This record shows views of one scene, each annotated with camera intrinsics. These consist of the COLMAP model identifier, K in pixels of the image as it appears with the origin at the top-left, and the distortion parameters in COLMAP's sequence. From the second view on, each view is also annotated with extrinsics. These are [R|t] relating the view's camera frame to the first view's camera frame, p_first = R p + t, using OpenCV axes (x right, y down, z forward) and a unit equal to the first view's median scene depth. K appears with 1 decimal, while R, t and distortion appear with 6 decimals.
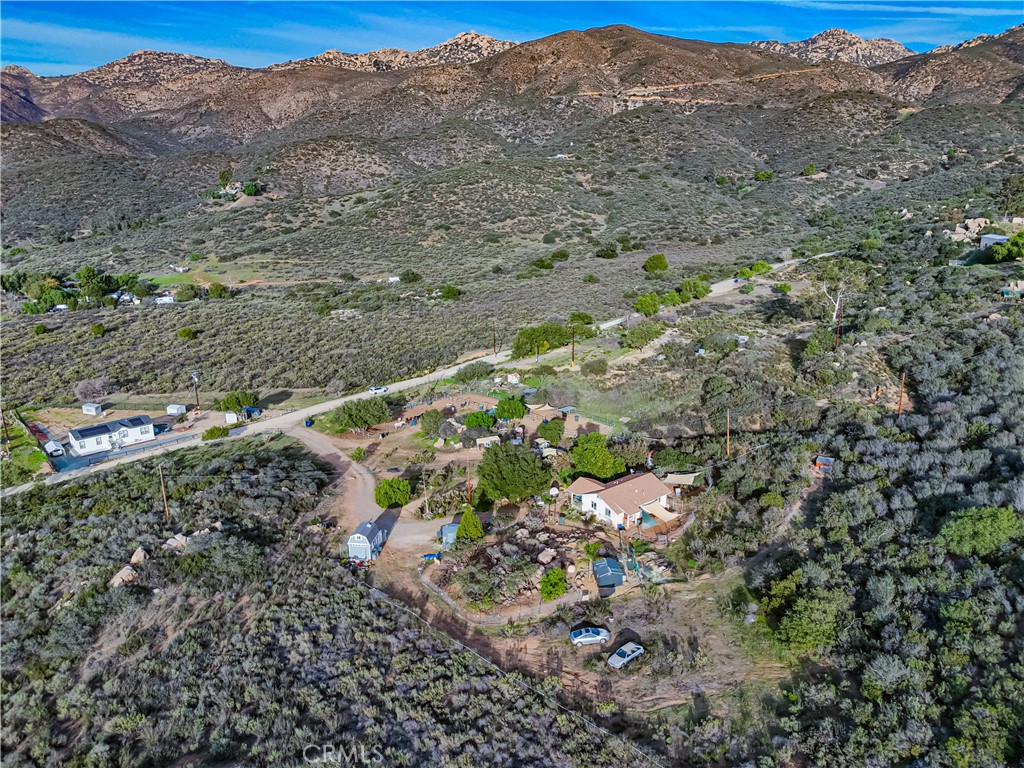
lens RADIAL K [[752.0, 0, 512.7], [0, 752.0, 383.7], [0, 0, 1]] dist [0.066553, -0.058844]
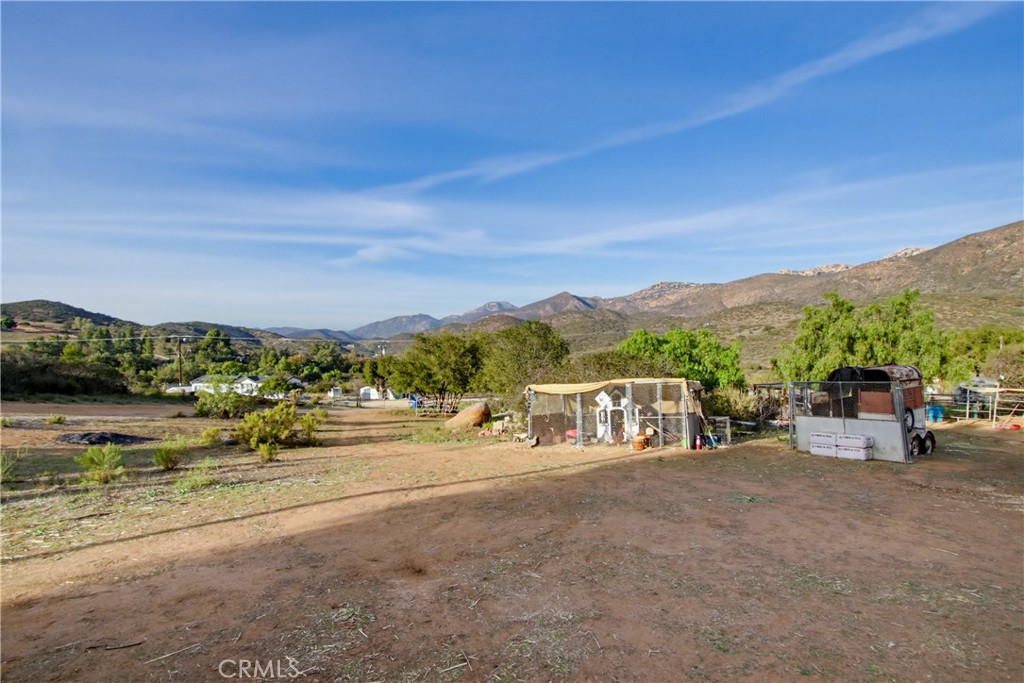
lens RADIAL K [[502.0, 0, 514.9], [0, 502.0, 363.6], [0, 0, 1]] dist [0.003325, 0.001567]
pose [[0.755184, 0.032489, -0.654707, 0.004548], [-0.202878, 0.961317, -0.186308, 0.026550], [0.623328, 0.273523, 0.732562, 0.262099]]
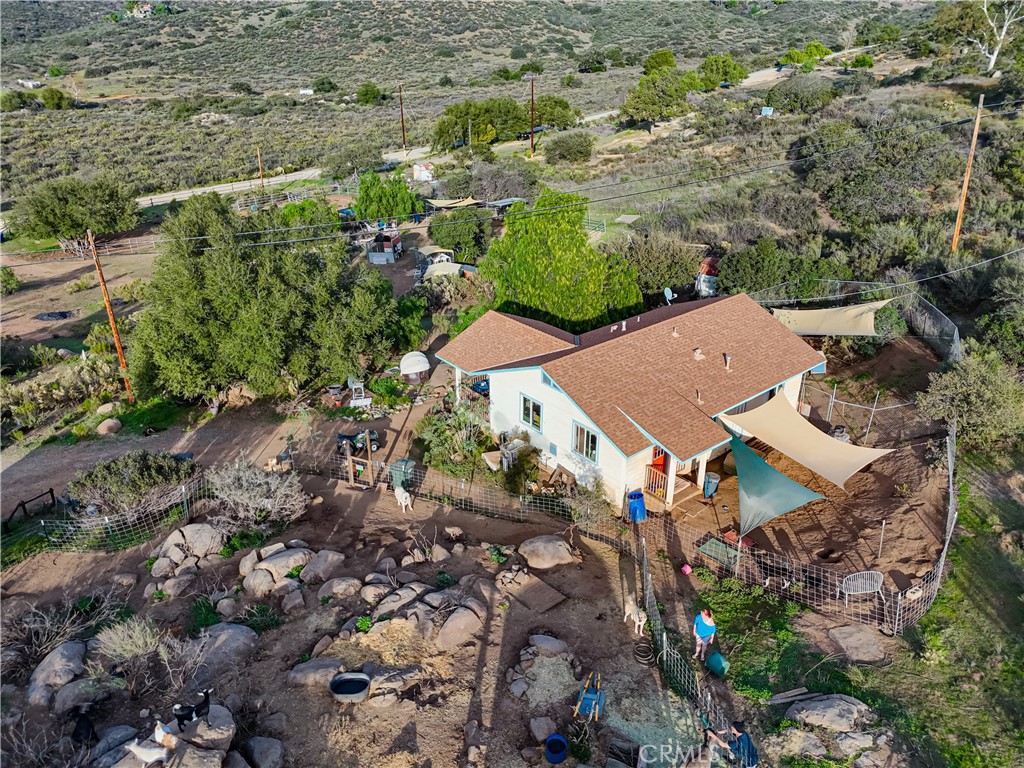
lens RADIAL K [[752.0, 0, 512.7], [0, 752.0, 383.7], [0, 0, 1]] dist [0.066553, -0.058844]
pose [[0.999692, -0.002651, 0.024683, 0.020254], [-0.001103, 0.988557, 0.150846, 0.024159], [-0.024800, -0.150827, 0.988249, 0.159897]]
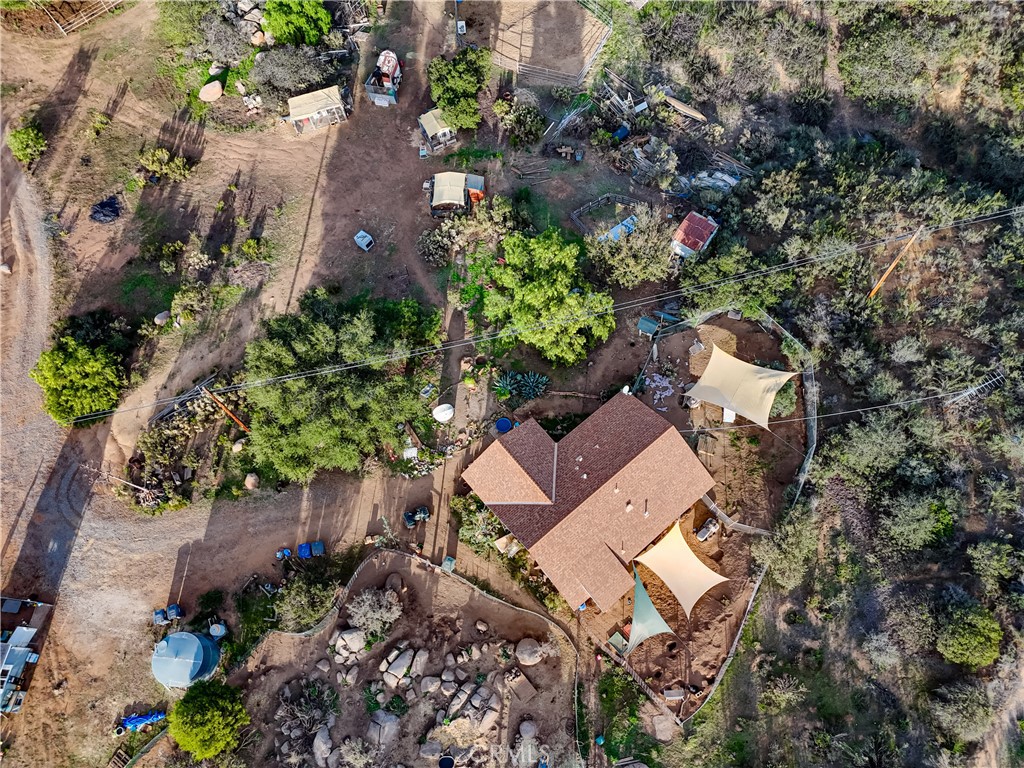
lens RADIAL K [[752.0, 0, 512.7], [0, 752.0, 383.7], [0, 0, 1]] dist [0.066553, -0.058844]
pose [[0.999736, -0.022214, 0.005858, 0.021481], [0.009807, 0.643259, 0.765586, -0.045705], [-0.020775, -0.765326, 0.643307, 0.169162]]
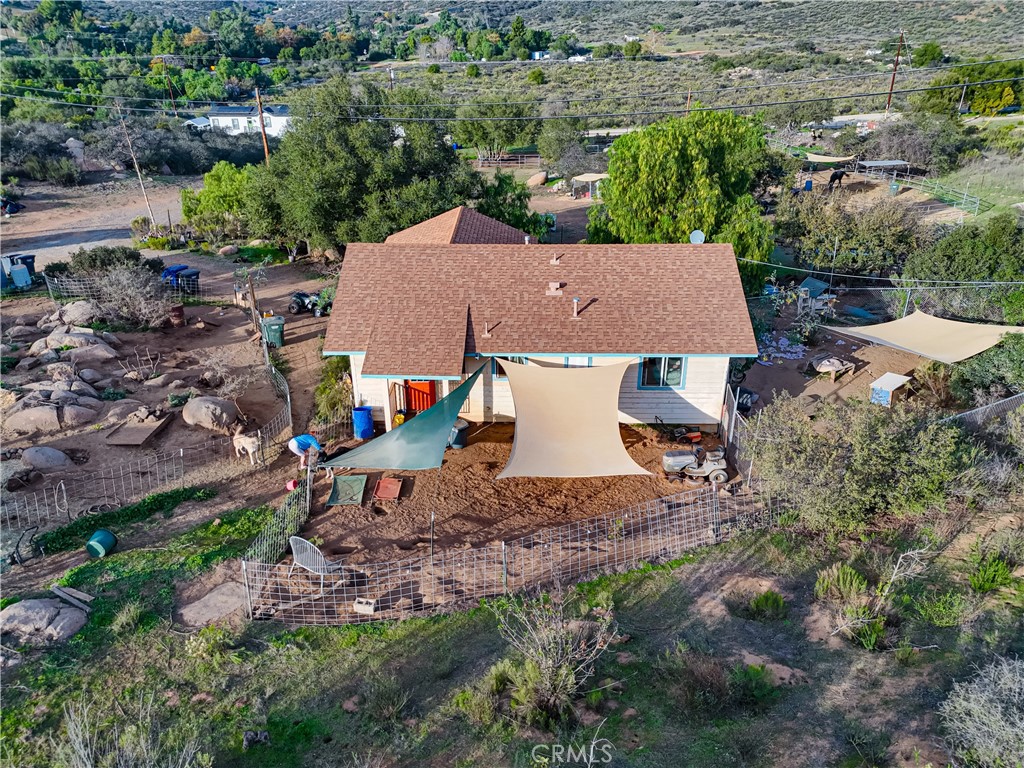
lens RADIAL K [[752.0, 0, 512.7], [0, 752.0, 383.7], [0, 0, 1]] dist [0.066553, -0.058844]
pose [[0.763633, 0.303000, -0.570137, 0.058979], [-0.190323, 0.949444, 0.249668, 0.025381], [0.616962, -0.082145, 0.782694, 0.179139]]
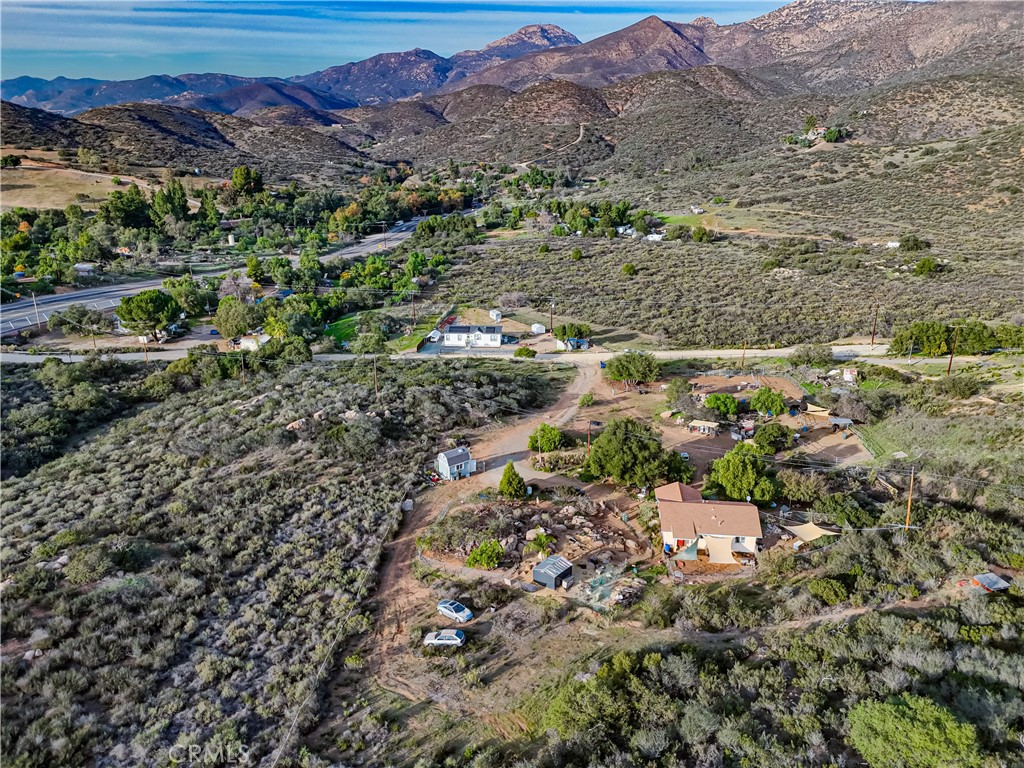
lens RADIAL K [[752.0, 0, 512.7], [0, 752.0, 383.7], [0, 0, 1]] dist [0.066553, -0.058844]
pose [[0.712108, 0.253207, -0.654819, 0.109899], [-0.209527, 0.966841, 0.146002, -0.015991], [0.670075, 0.033233, 0.741549, 0.049769]]
